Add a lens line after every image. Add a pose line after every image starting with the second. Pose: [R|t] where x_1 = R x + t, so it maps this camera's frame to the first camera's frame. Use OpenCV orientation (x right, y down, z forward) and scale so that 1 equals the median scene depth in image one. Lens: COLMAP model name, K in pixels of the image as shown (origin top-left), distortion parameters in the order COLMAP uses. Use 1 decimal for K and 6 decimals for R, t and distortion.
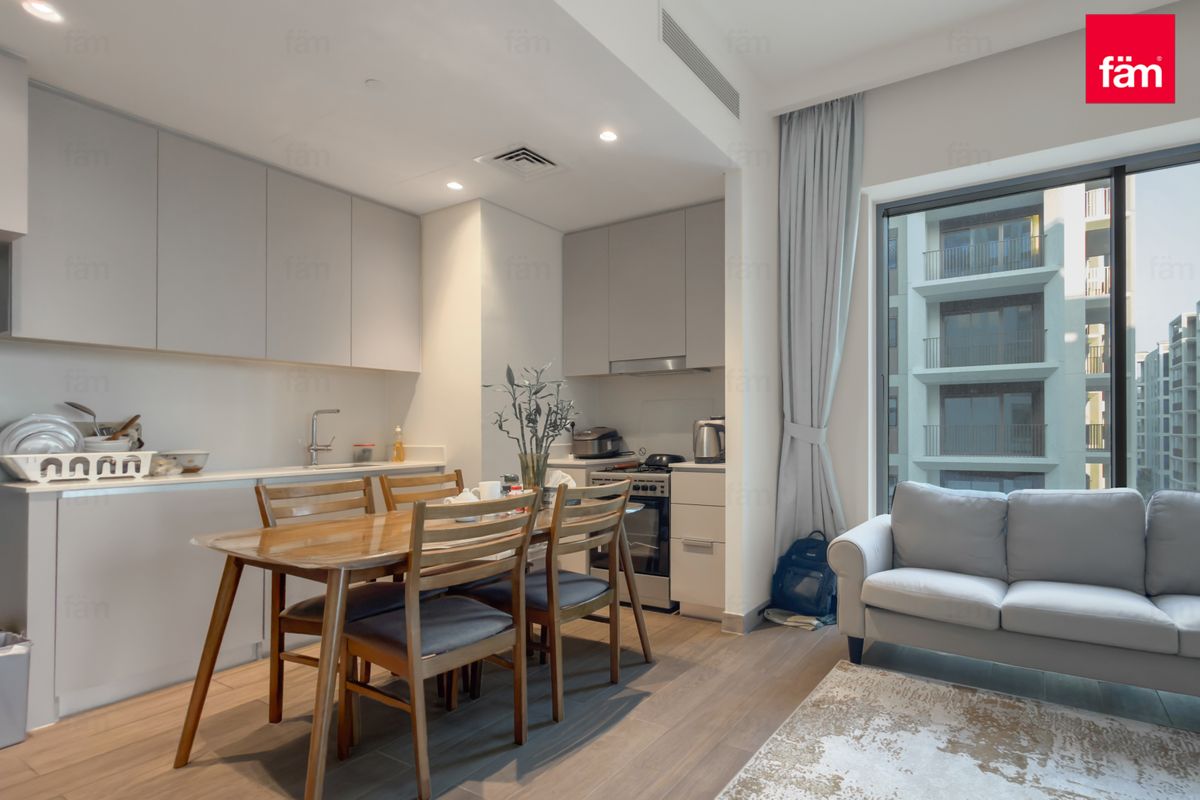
lens RADIAL K [[589.2, 0, 708.0], [0, 589.2, 428.4], [0, 0, 1]] dist [-0.000552, 0.000442]
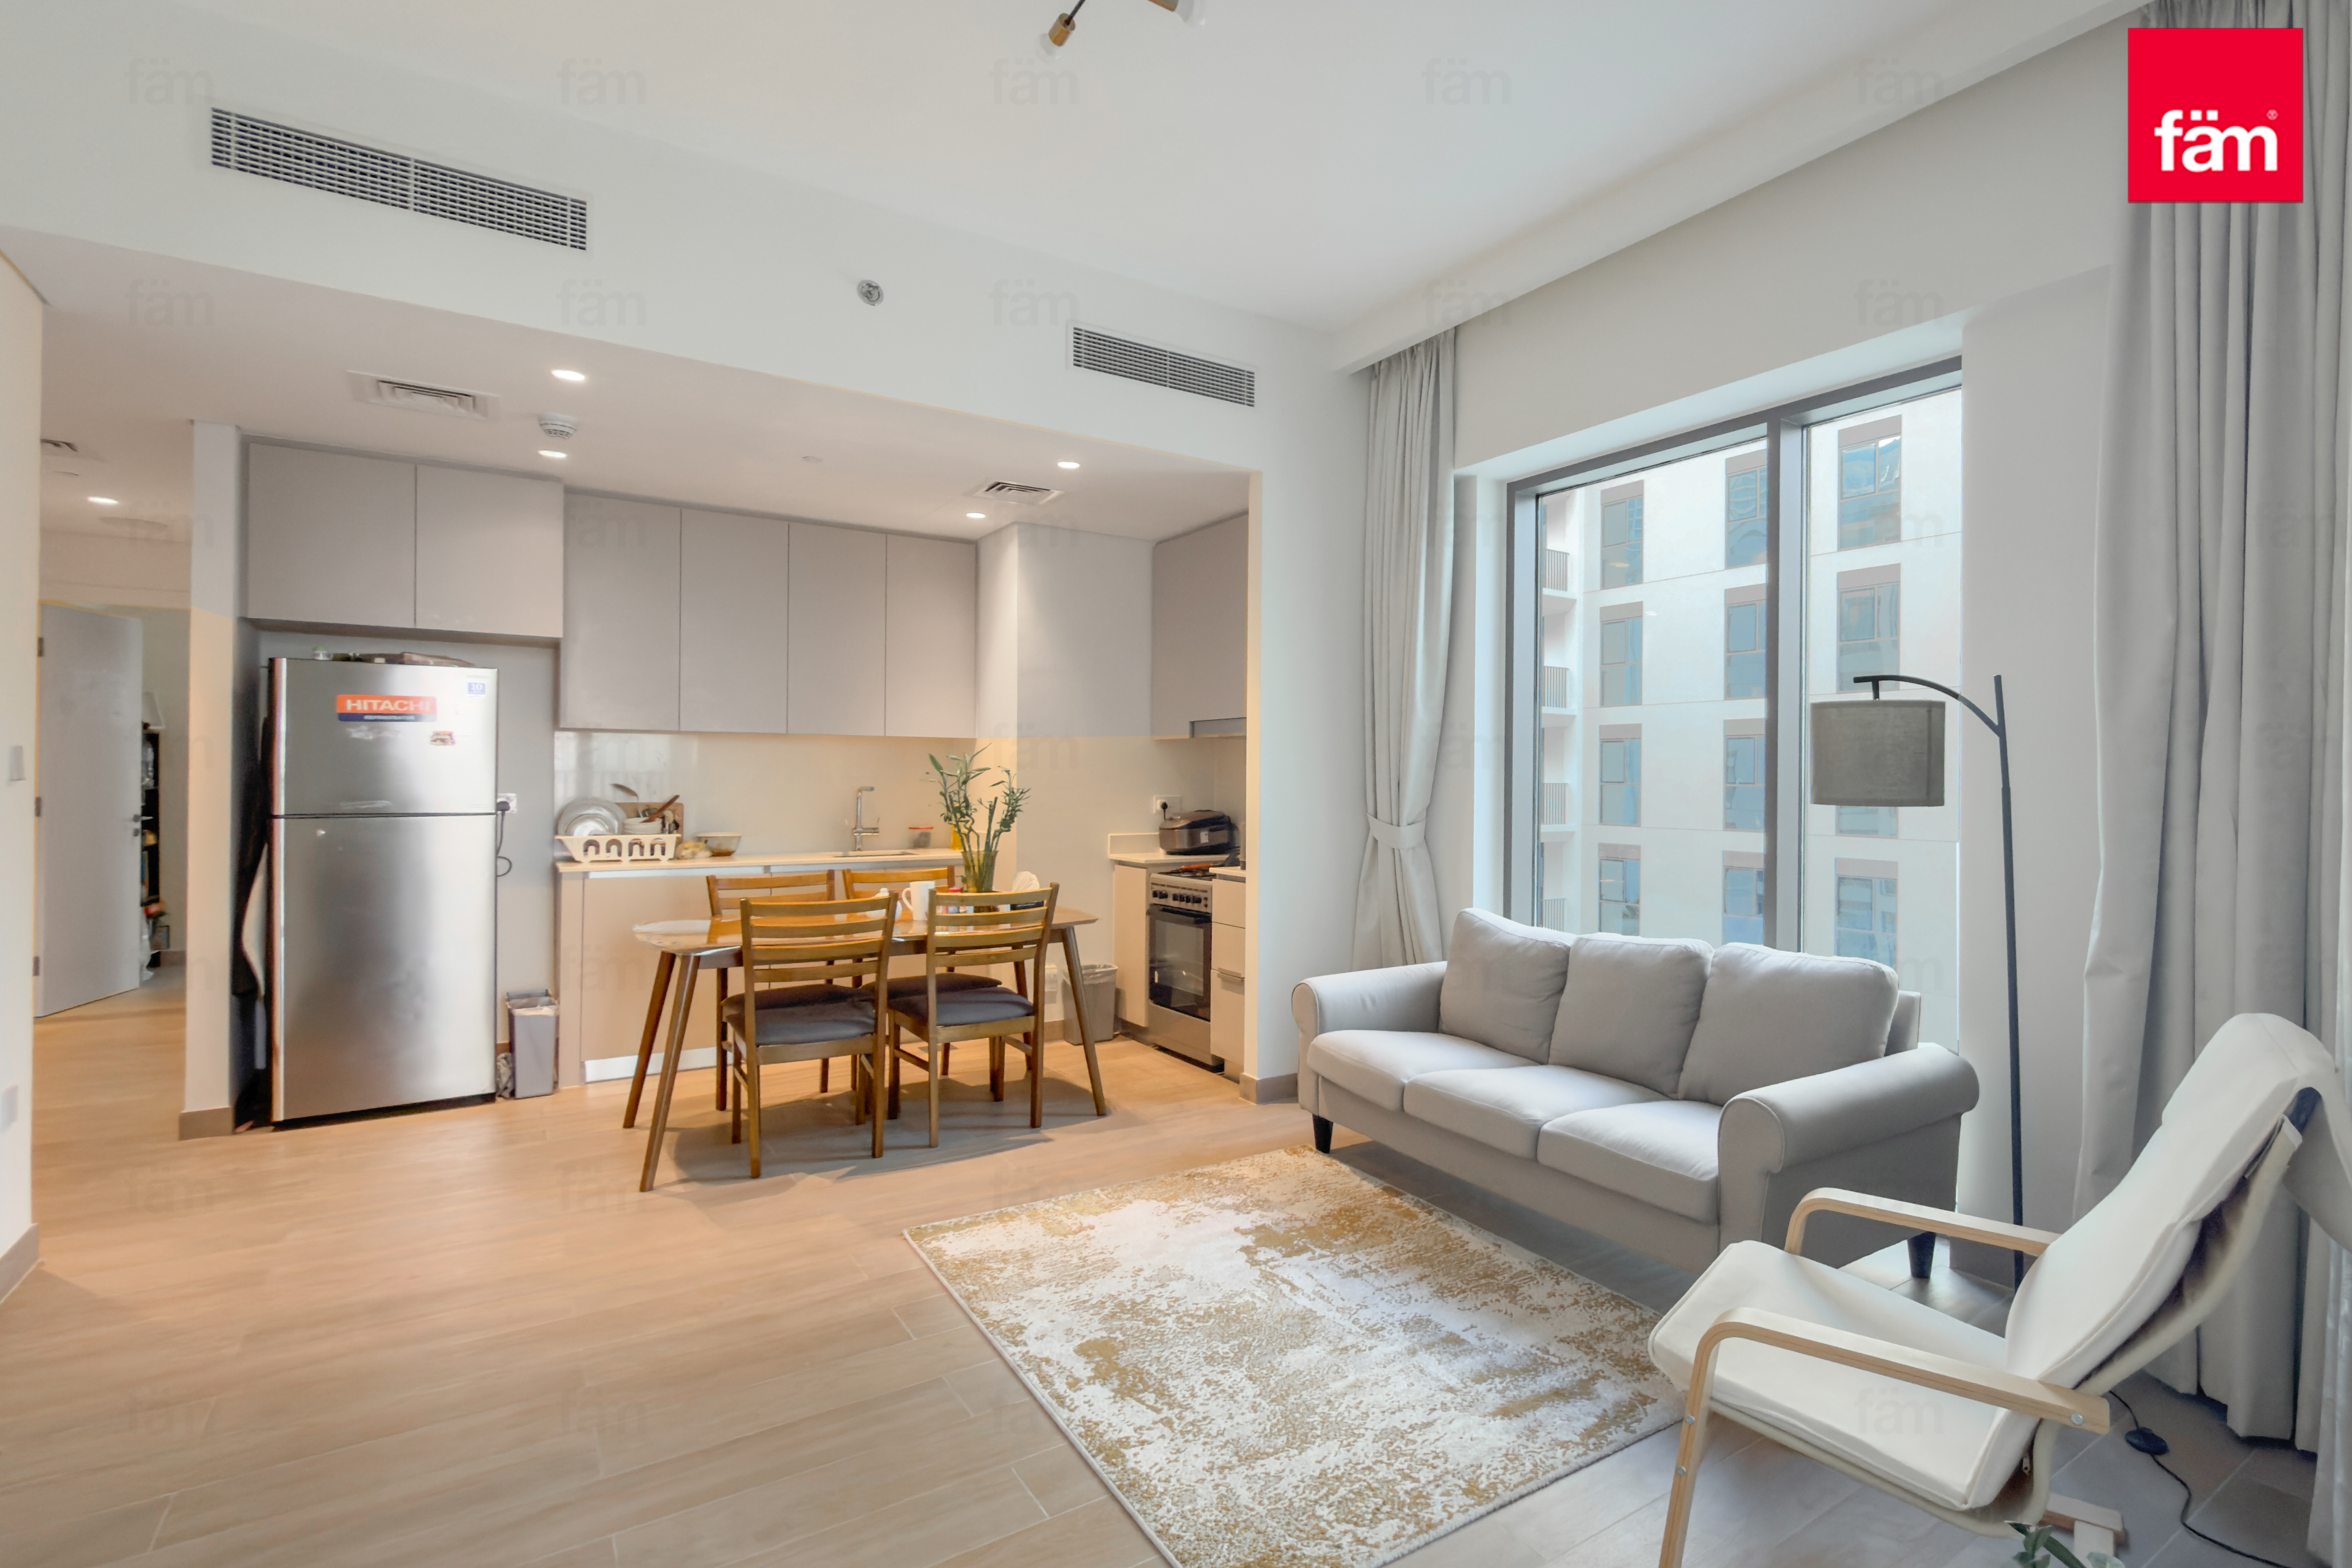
lens RADIAL K [[1154.8, 0, 1363.6], [0, 1154.8, 783.6], [0, 0, 1]] dist [-0.000552, 0.000442]
pose [[0.916975, 0.013660, -0.398712, 0.916901], [-0.012654, 0.999907, 0.005154, -0.073423], [0.398745, 0.000319, 0.917062, -0.325324]]
